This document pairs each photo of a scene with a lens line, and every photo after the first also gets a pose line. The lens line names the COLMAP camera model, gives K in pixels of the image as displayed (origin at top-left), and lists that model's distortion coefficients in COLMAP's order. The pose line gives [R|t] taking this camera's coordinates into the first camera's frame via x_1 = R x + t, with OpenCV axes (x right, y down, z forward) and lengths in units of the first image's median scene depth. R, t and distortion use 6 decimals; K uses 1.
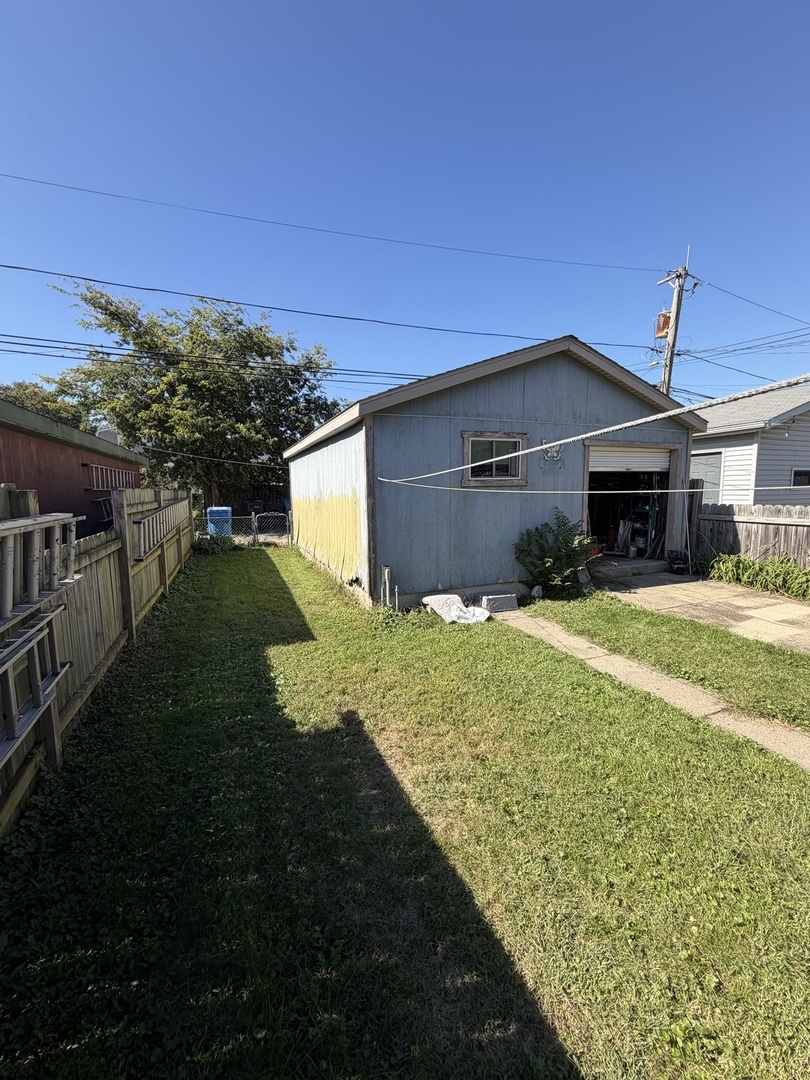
lens RADIAL K [[434.0, 0, 402.8], [0, 434.0, 539.0], [0, 0, 1]] dist [-0.000244, 0.000003]
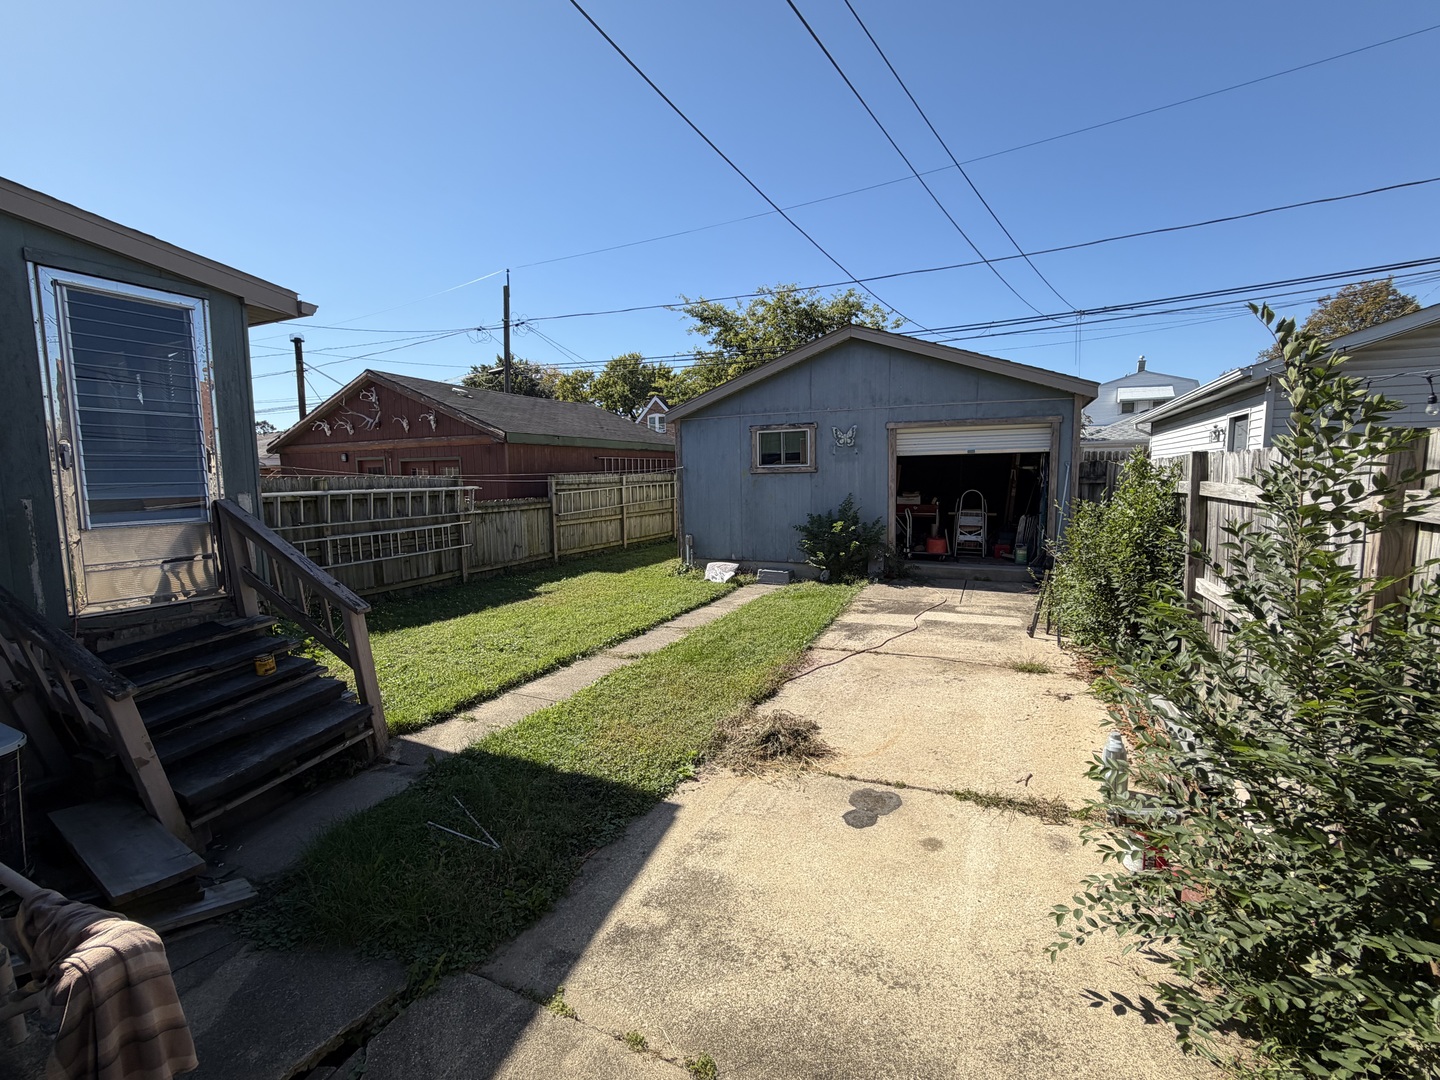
lens RADIAL K [[635.7, 0, 719.2], [0, 635.7, 537.1], [0, 0, 1]] dist [-0.002419, -0.000179]
pose [[0.682826, 0.076658, -0.726548, 1.257517], [-0.077598, 0.996464, 0.032209, 0.002121], [0.726449, 0.034386, 0.686360, -0.215432]]
